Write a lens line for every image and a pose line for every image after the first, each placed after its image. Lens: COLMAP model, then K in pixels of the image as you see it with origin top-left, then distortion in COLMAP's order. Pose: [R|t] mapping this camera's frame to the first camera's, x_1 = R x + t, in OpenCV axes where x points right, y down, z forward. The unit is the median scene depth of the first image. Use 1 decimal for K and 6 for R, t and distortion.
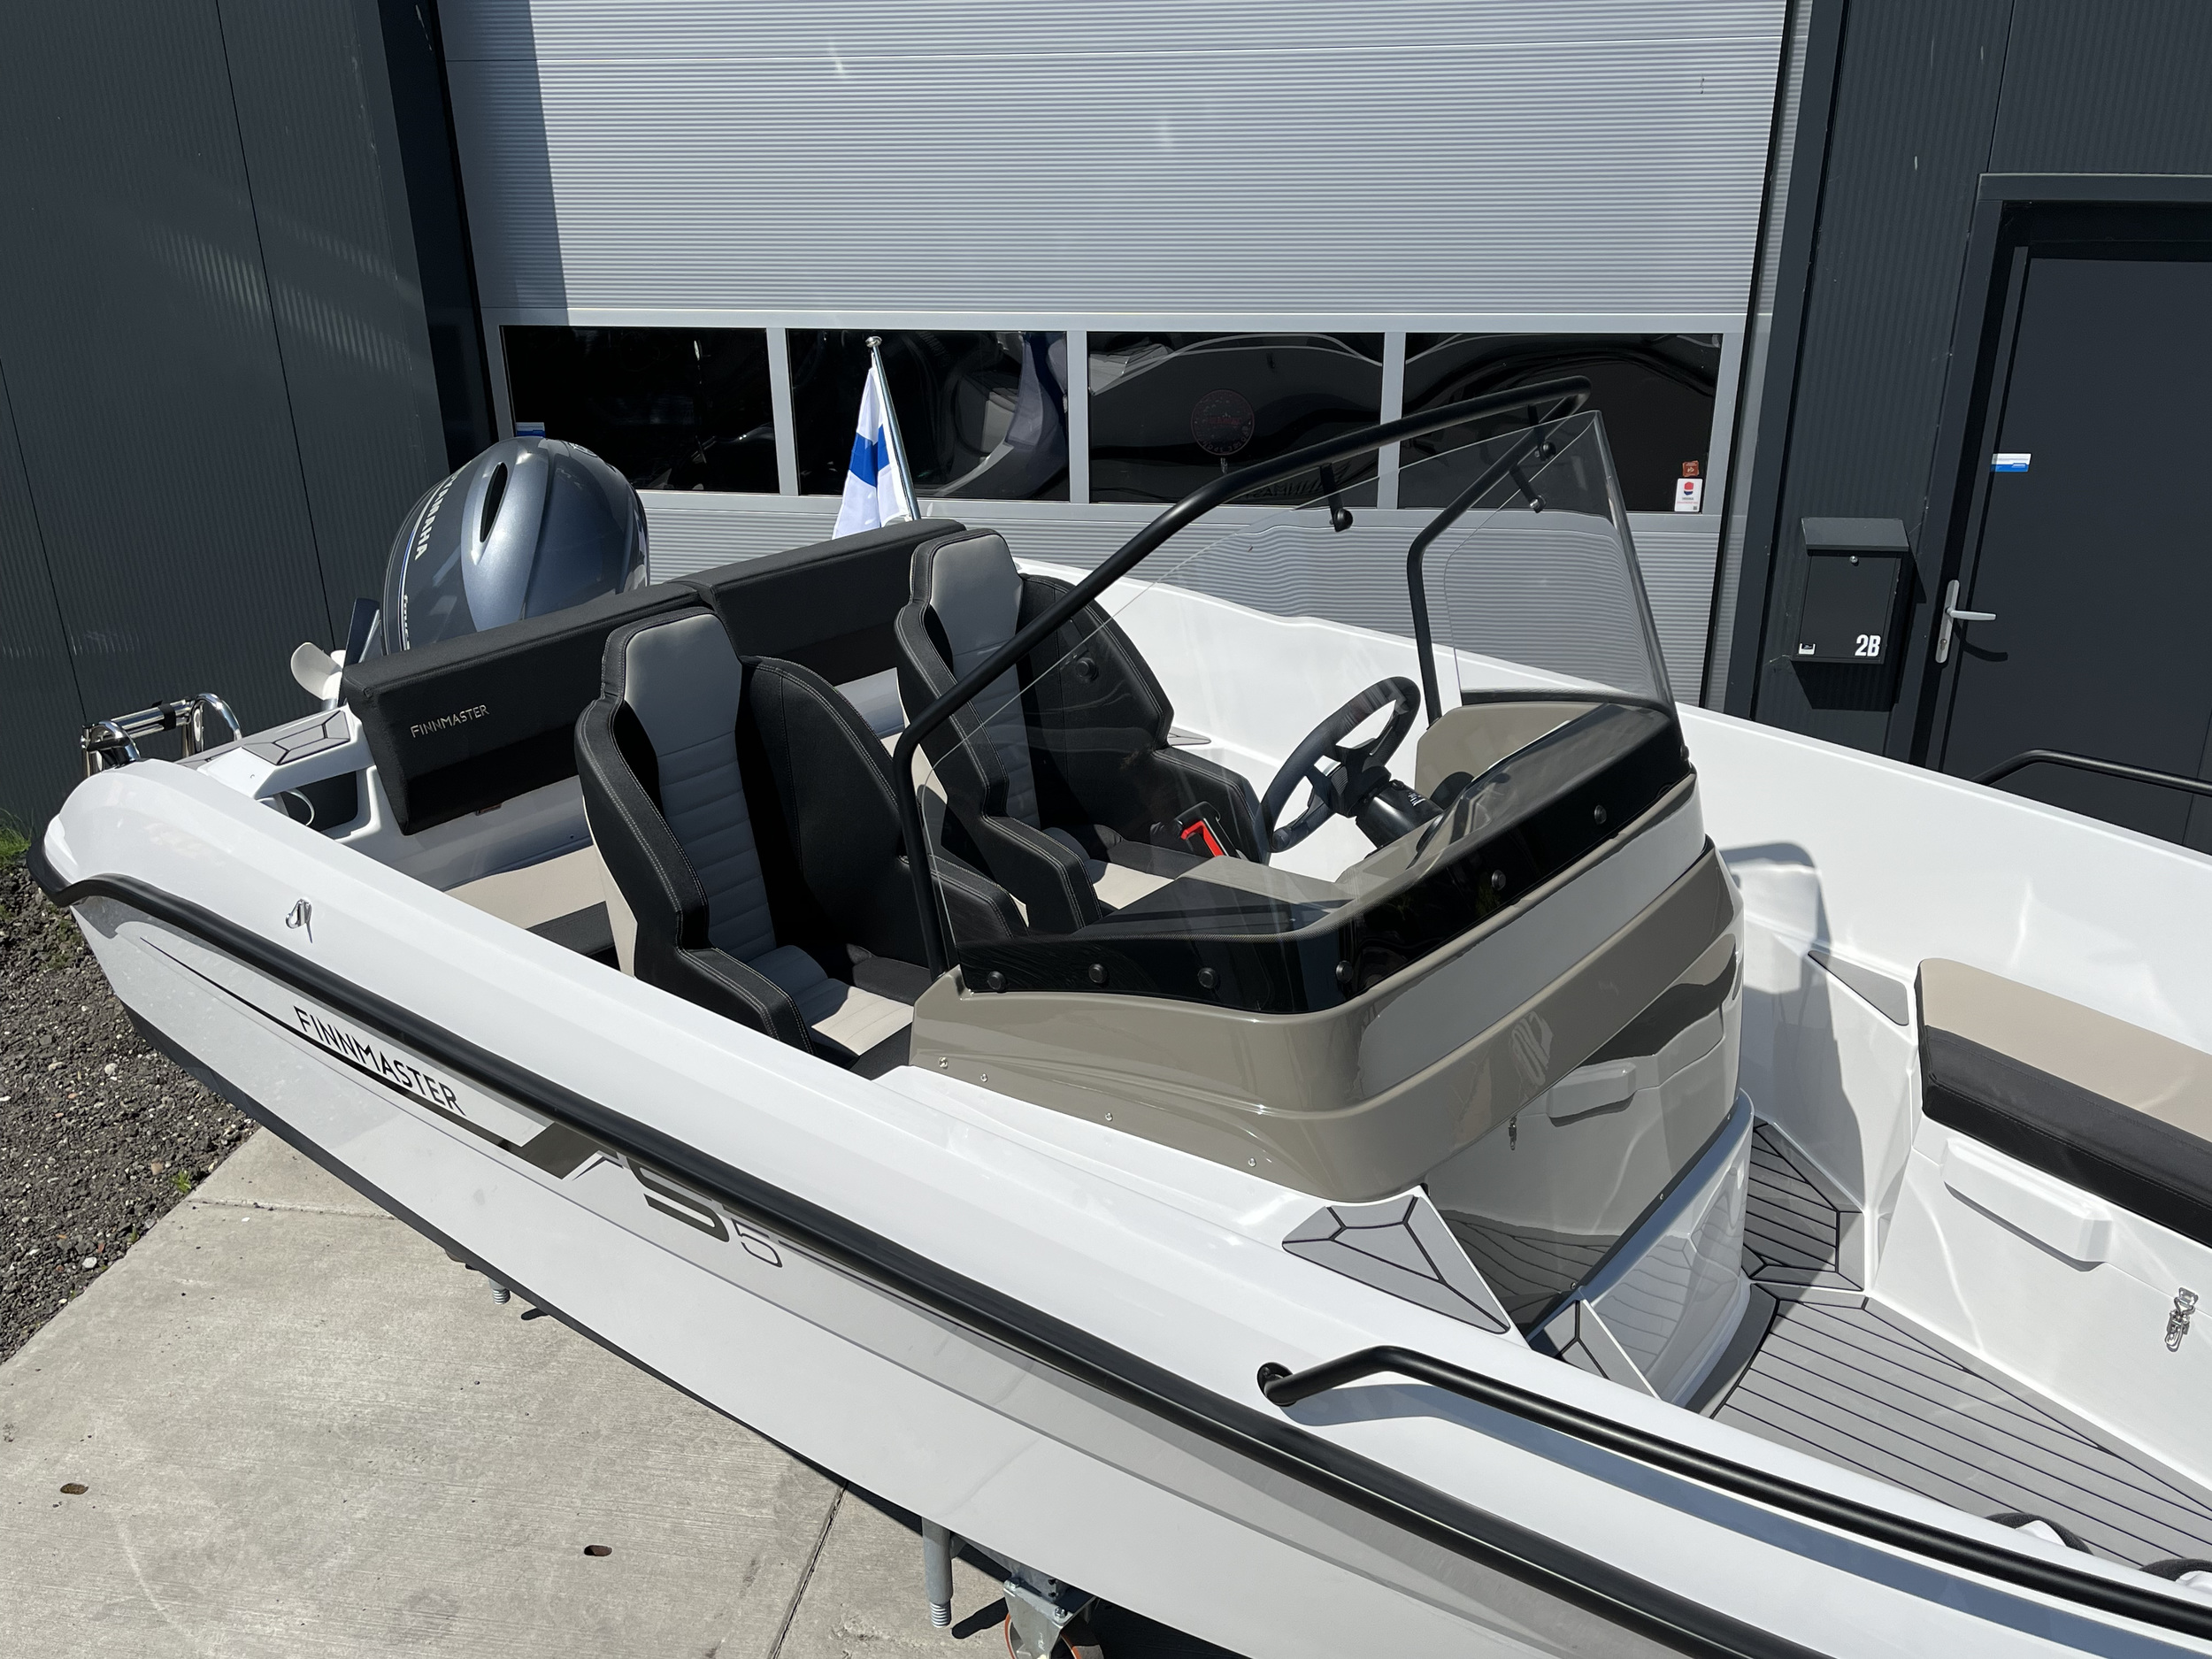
lens RADIAL K [[1798.7, 0, 1106.0], [0, 1798.7, 829.5], [0, 0, 1]] dist [0.015030, 0.000404]
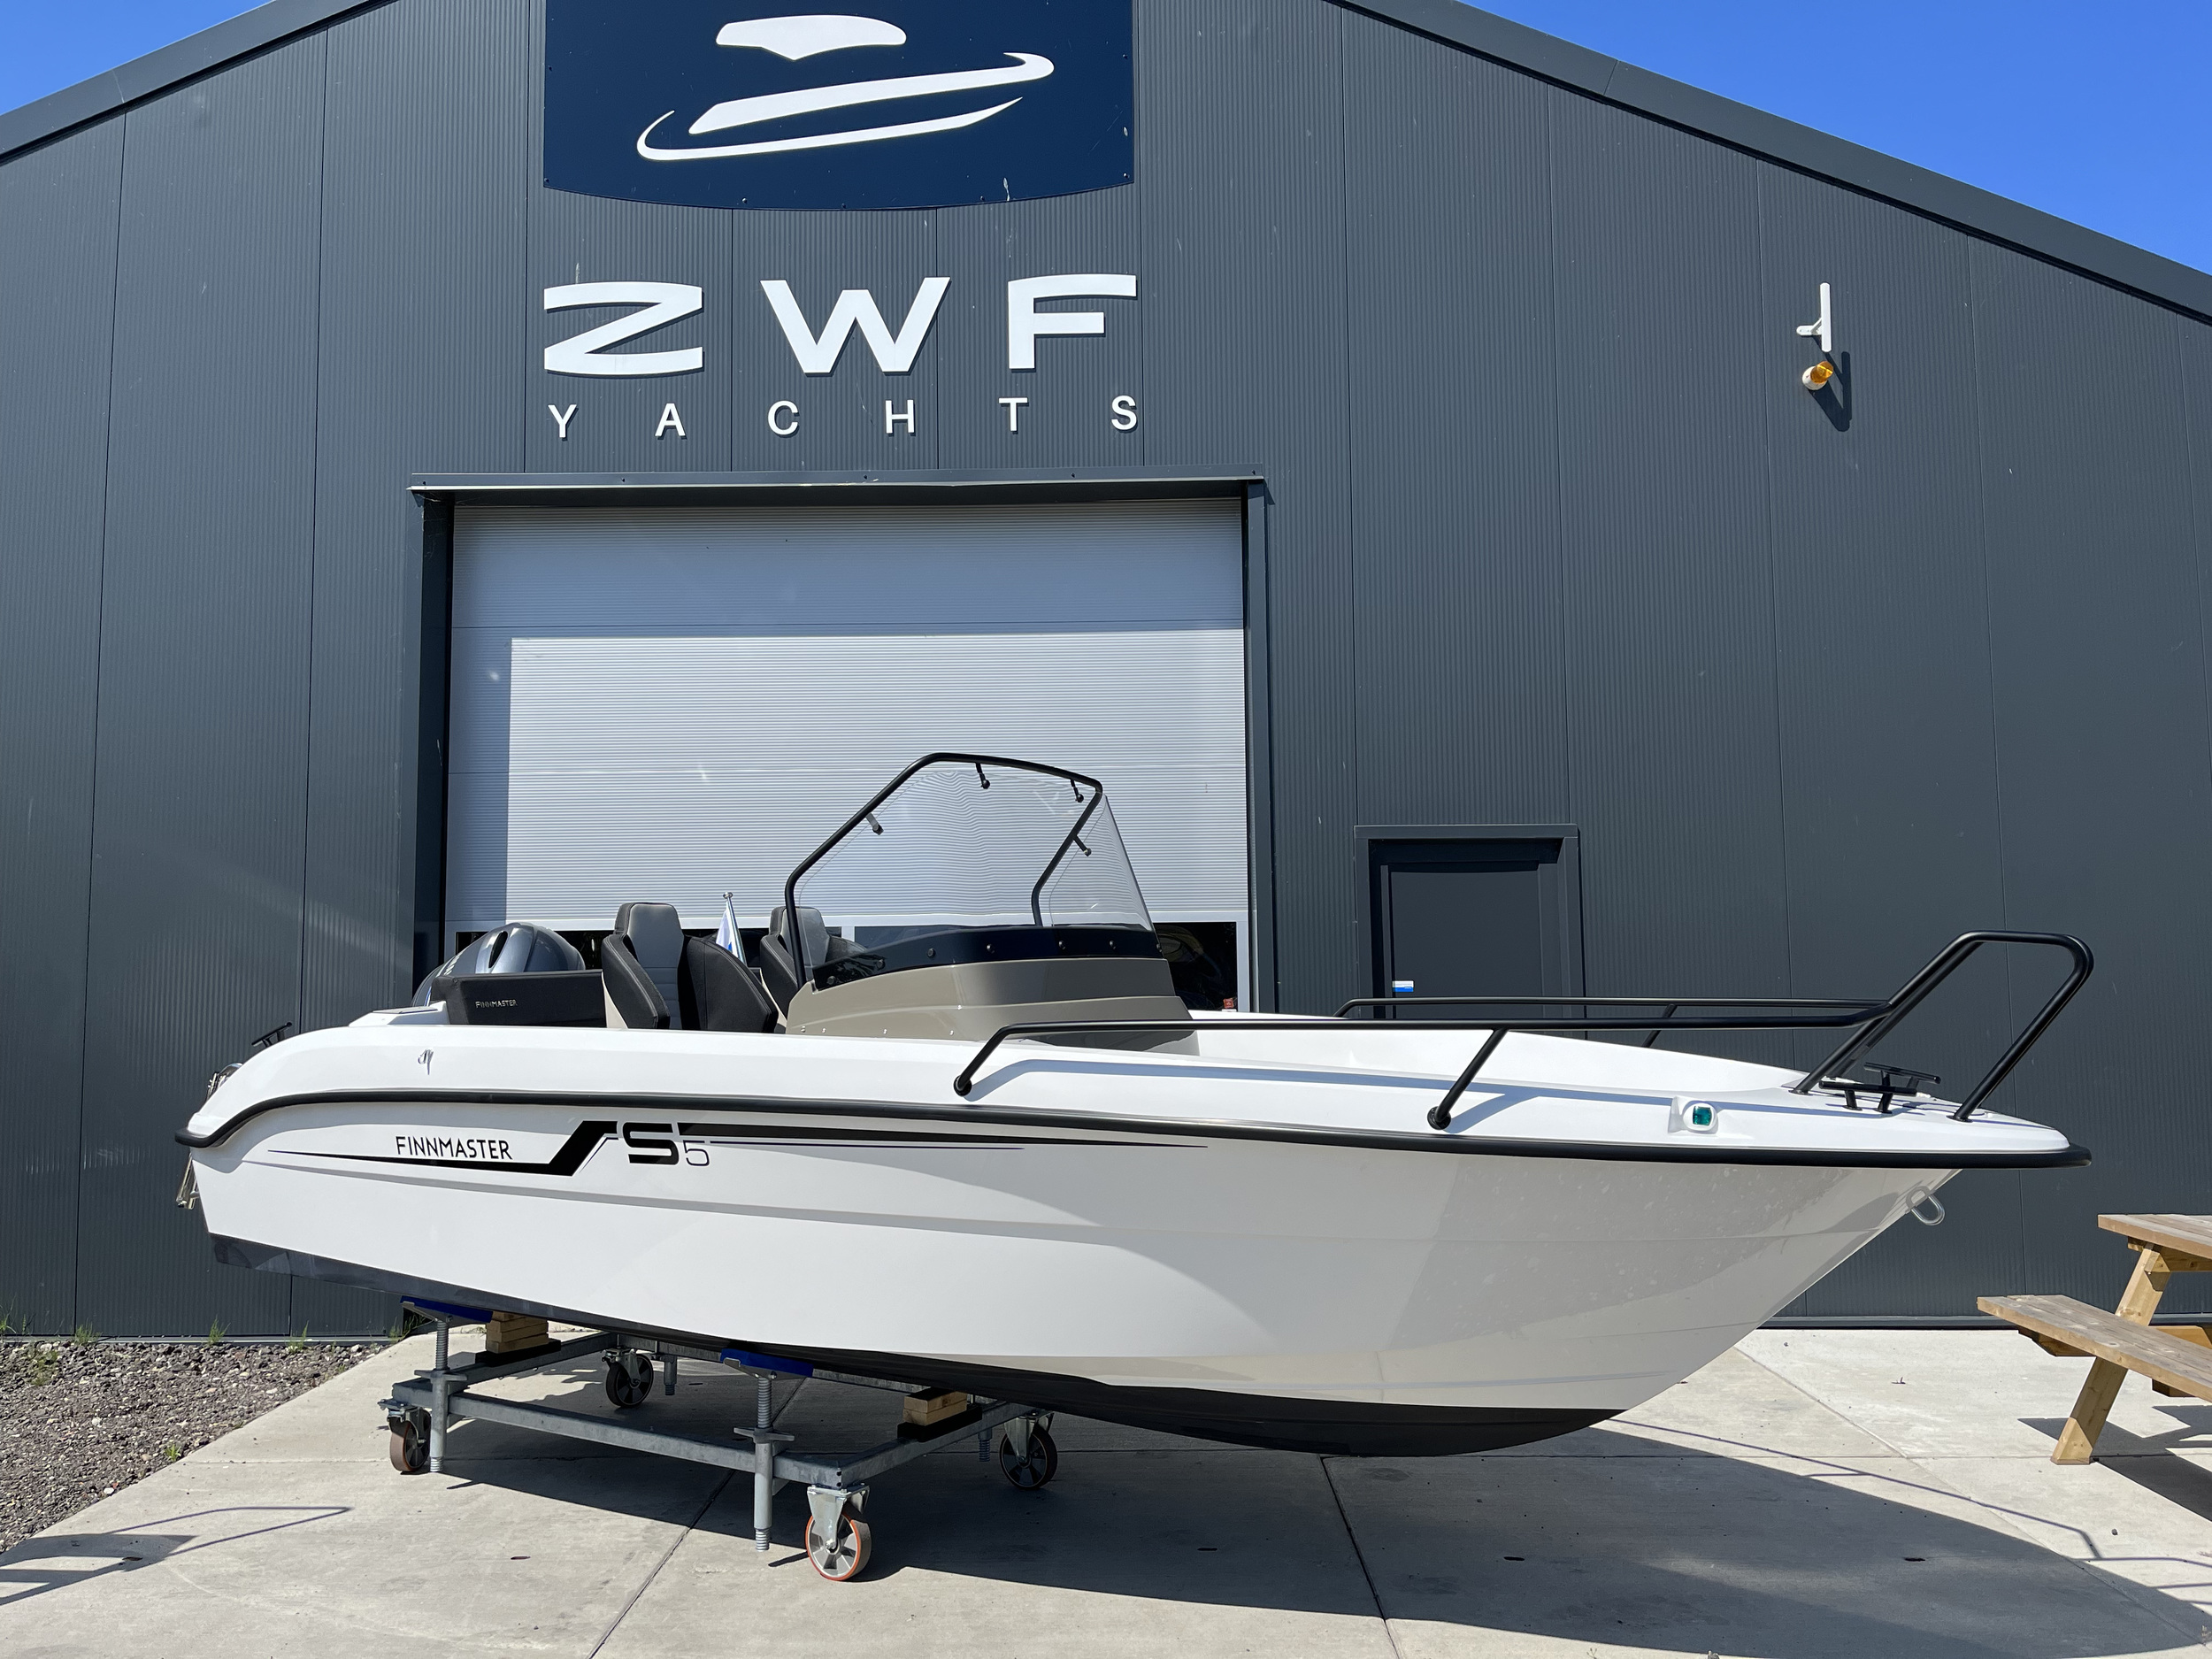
lens RADIAL K [[1718.8, 0, 1112.3], [0, 1718.8, 913.5], [0, 0, 1]] dist [0.064318, -0.090479]
pose [[0.987671, 0.011267, 0.156140, -0.025248], [0.060482, 0.892495, -0.446985, 0.480494], [-0.144390, 0.450917, 0.880809, -0.453608]]
